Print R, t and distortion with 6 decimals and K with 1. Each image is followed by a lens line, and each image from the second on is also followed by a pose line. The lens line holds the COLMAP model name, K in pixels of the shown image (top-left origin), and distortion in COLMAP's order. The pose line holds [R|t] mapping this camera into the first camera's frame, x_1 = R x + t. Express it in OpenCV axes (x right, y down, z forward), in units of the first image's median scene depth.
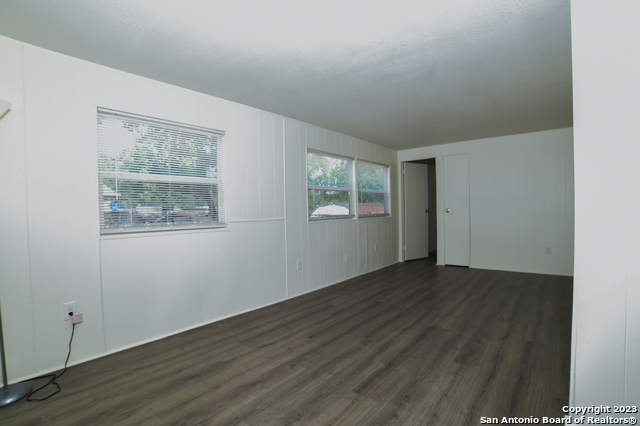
lens RADIAL K [[317.3, 0, 320.6], [0, 317.3, 217.1], [0, 0, 1]] dist [-0.115543, 0.042471]
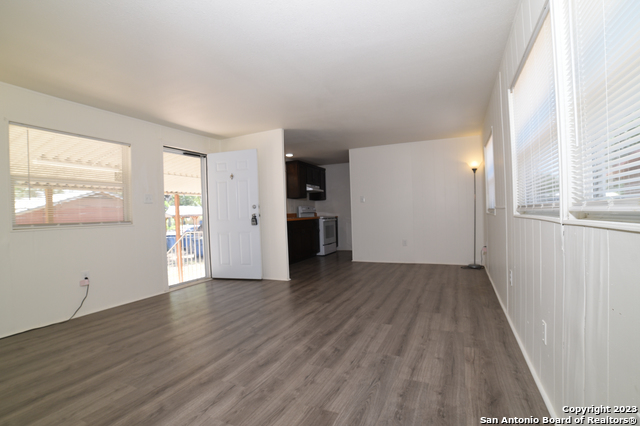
lens RADIAL K [[290.6, 0, 310.6], [0, 290.6, 216.6], [0, 0, 1]] dist [-0.117304, 0.047816]
pose [[-0.974328, 0.057552, -0.217651, 0.357325], [0.050825, 0.998045, 0.036386, -0.014512], [0.219320, 0.024390, -0.975348, 1.142491]]
